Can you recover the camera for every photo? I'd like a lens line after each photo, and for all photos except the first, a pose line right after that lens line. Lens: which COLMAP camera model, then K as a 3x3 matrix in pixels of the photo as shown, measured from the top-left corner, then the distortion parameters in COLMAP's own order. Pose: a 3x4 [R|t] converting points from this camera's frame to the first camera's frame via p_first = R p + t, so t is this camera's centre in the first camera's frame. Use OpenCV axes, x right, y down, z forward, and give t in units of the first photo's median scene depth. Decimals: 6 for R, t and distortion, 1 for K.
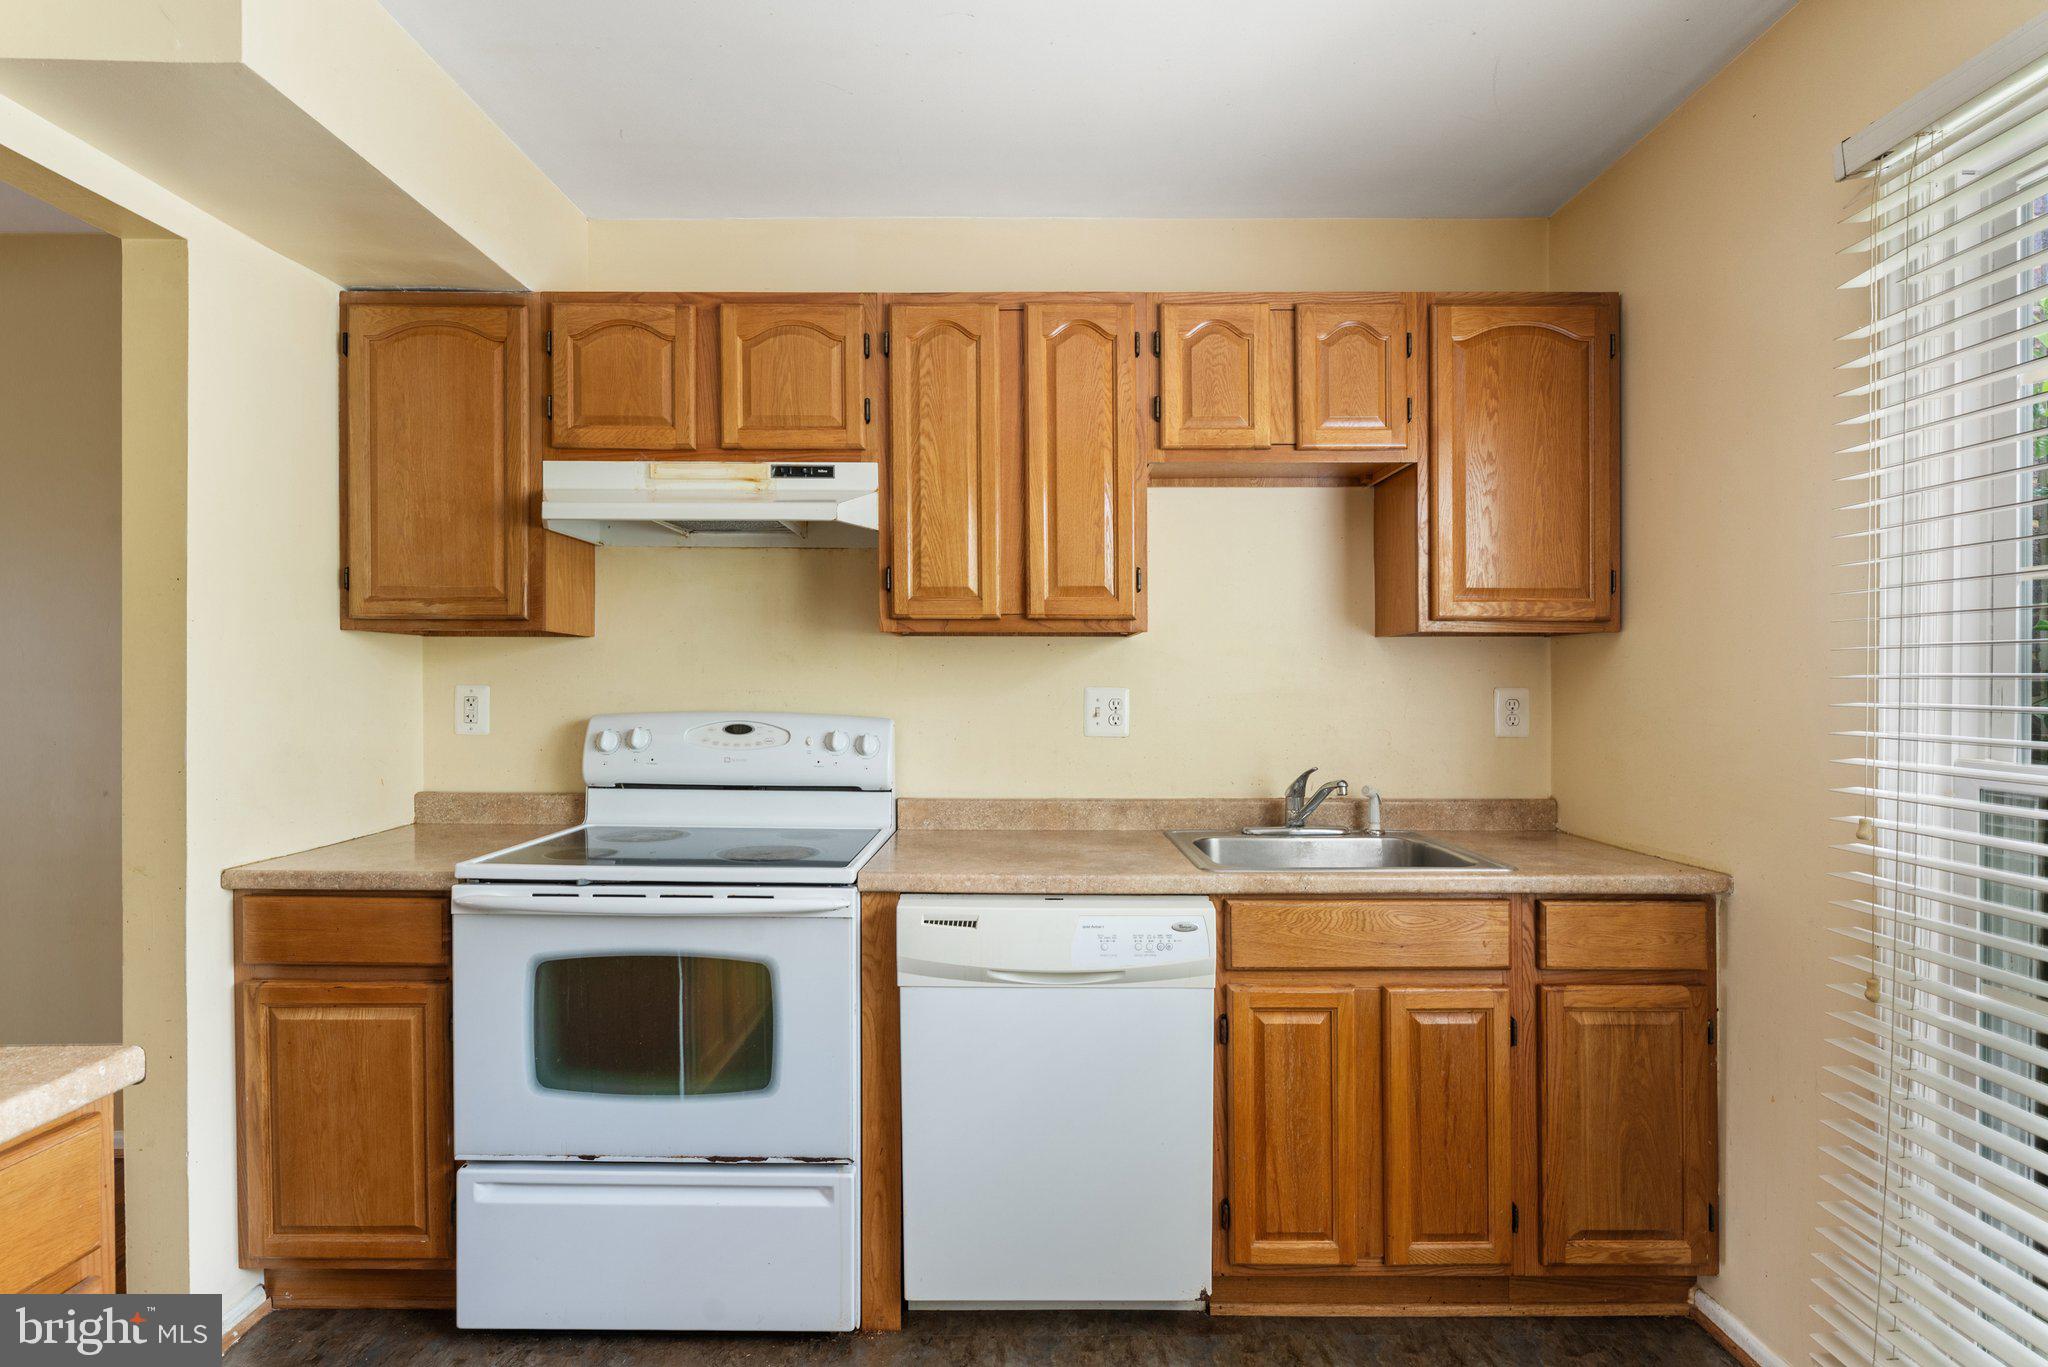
lens RADIAL K [[992.4, 0, 997.1], [0, 992.4, 689.4], [0, 0, 1]] dist [0.000464, -0.000886]
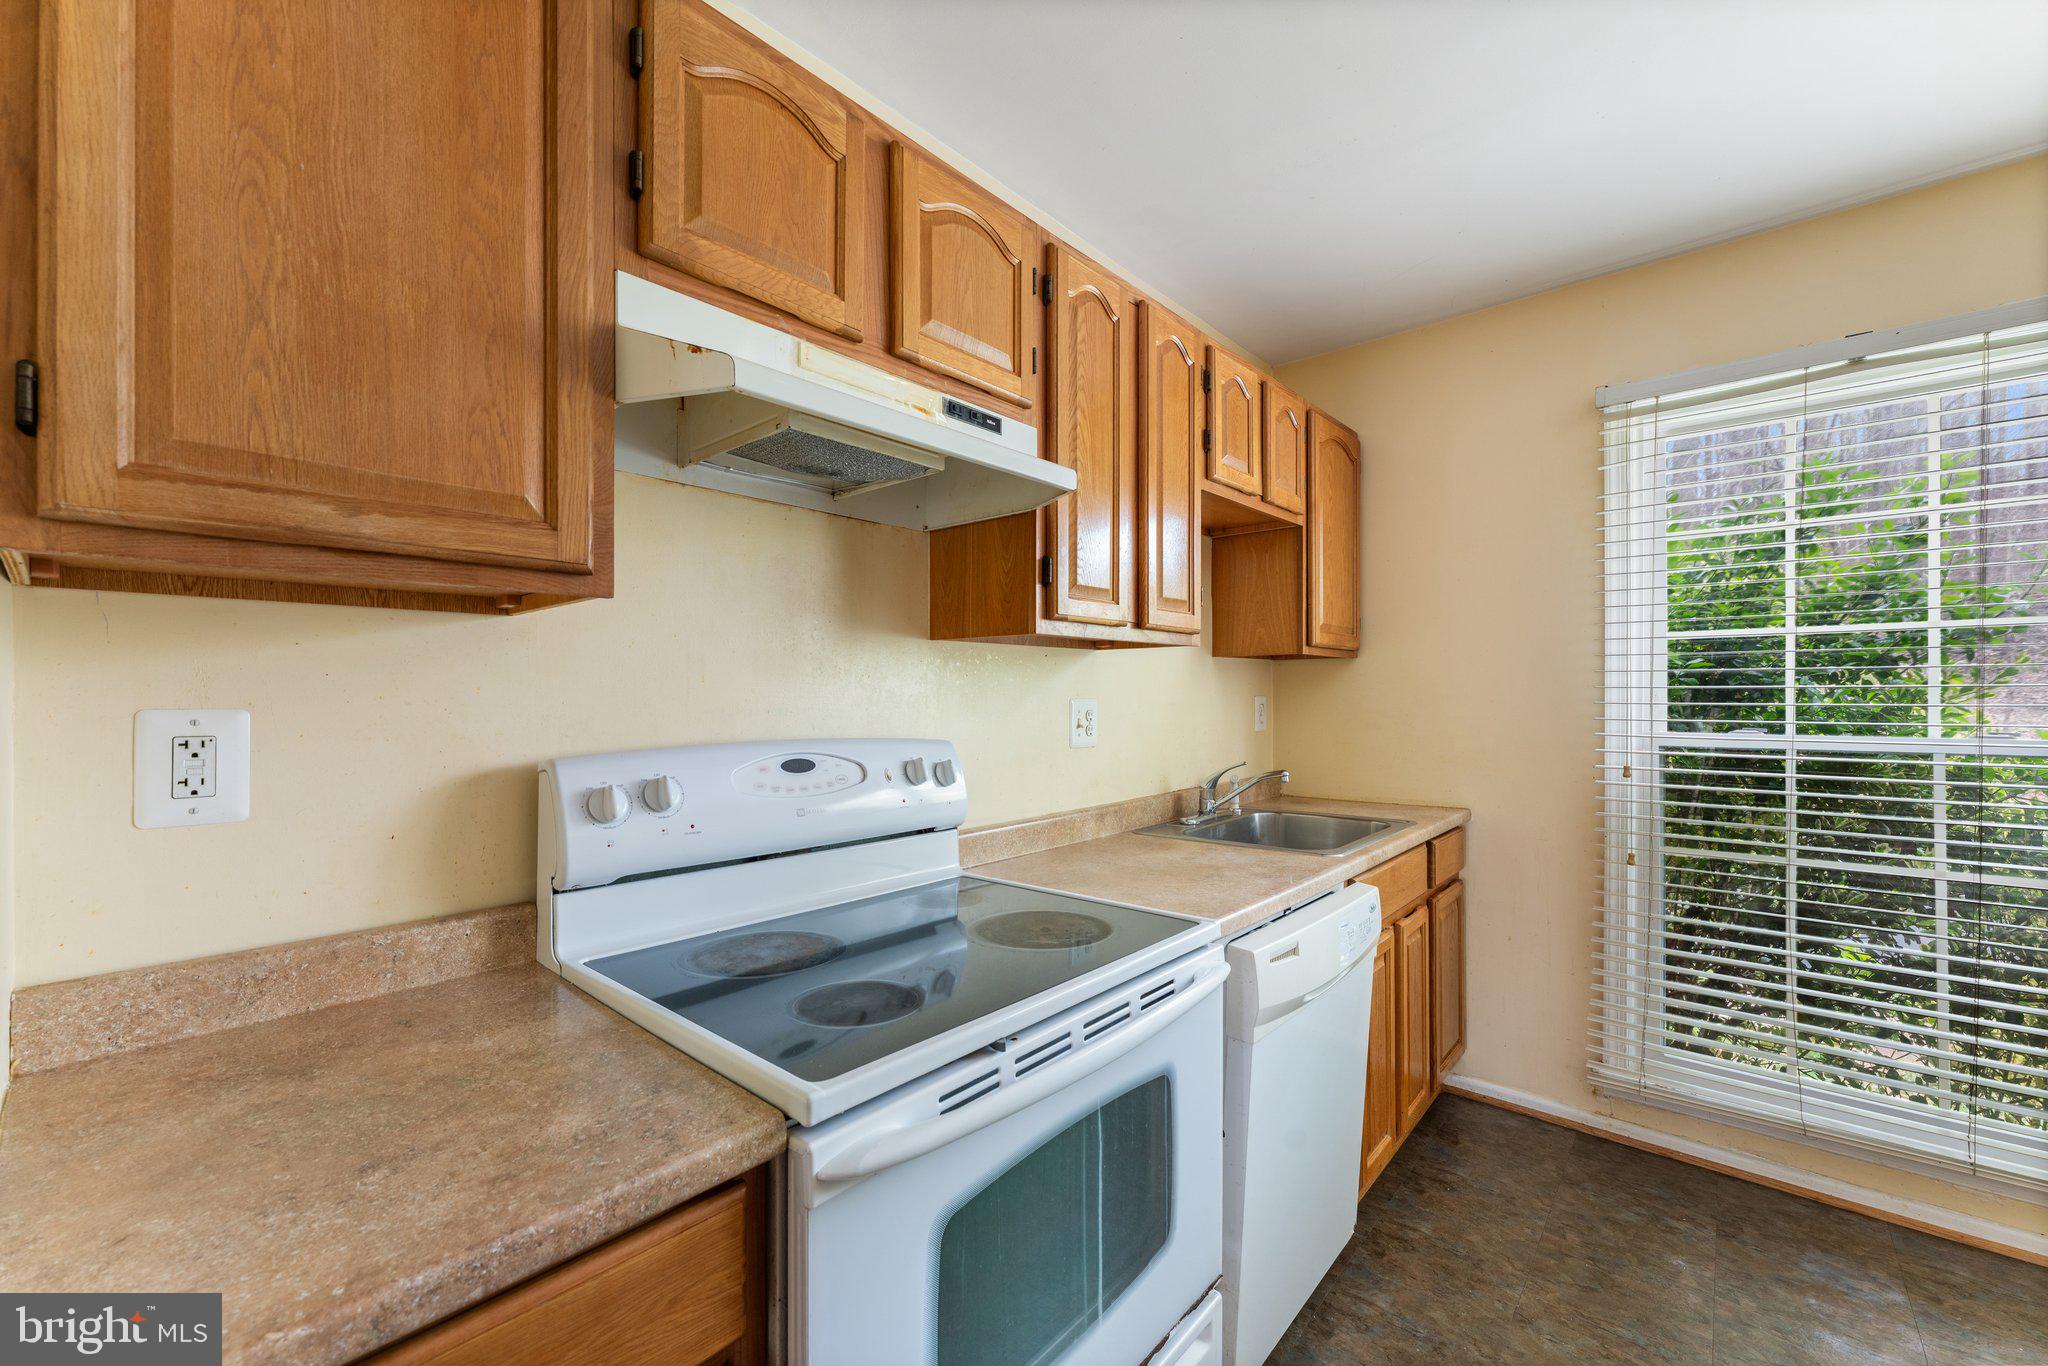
lens RADIAL K [[820.7, 0, 1025.6], [0, 820.7, 696.7], [0, 0, 1]] dist [0.001053, -0.000764]
pose [[0.654007, -0.007377, 0.756453, -0.648963], [0.008477, 0.999961, 0.002423, -0.007965], [-0.756441, 0.004827, 0.654044, 0.567759]]
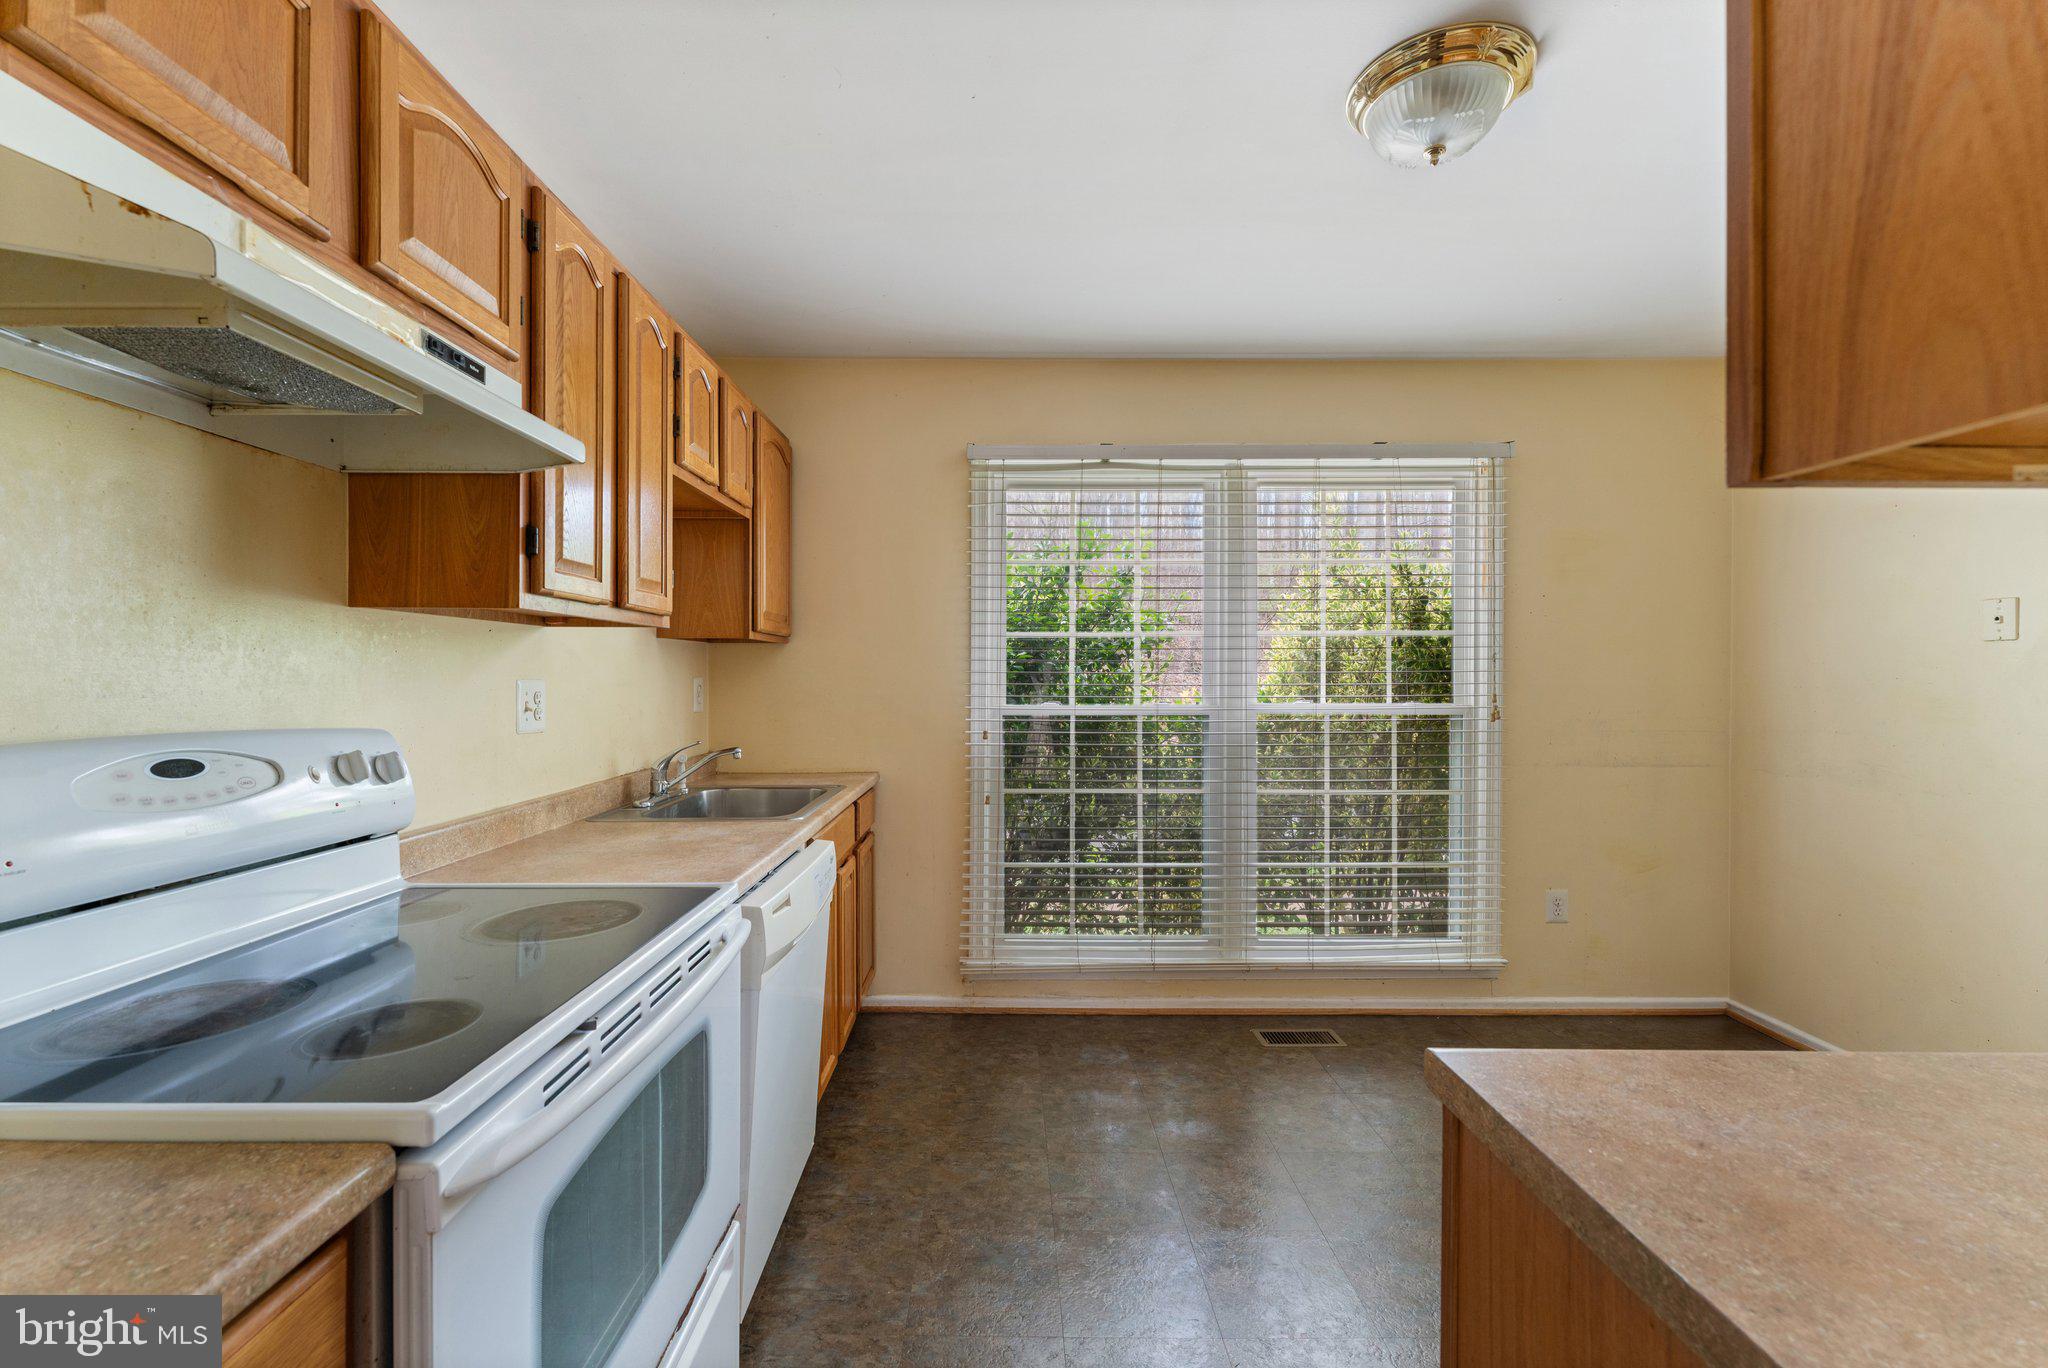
lens RADIAL K [[820.7, 0, 1020.6], [0, 820.7, 683.2], [0, 0, 1]] dist [0.001053, -0.000764]
pose [[-0.018184, -0.011688, 0.999766, -0.760541], [0.001406, 0.999930, 0.011715, -0.008399], [-0.999834, 0.001618, -0.018166, 0.637678]]
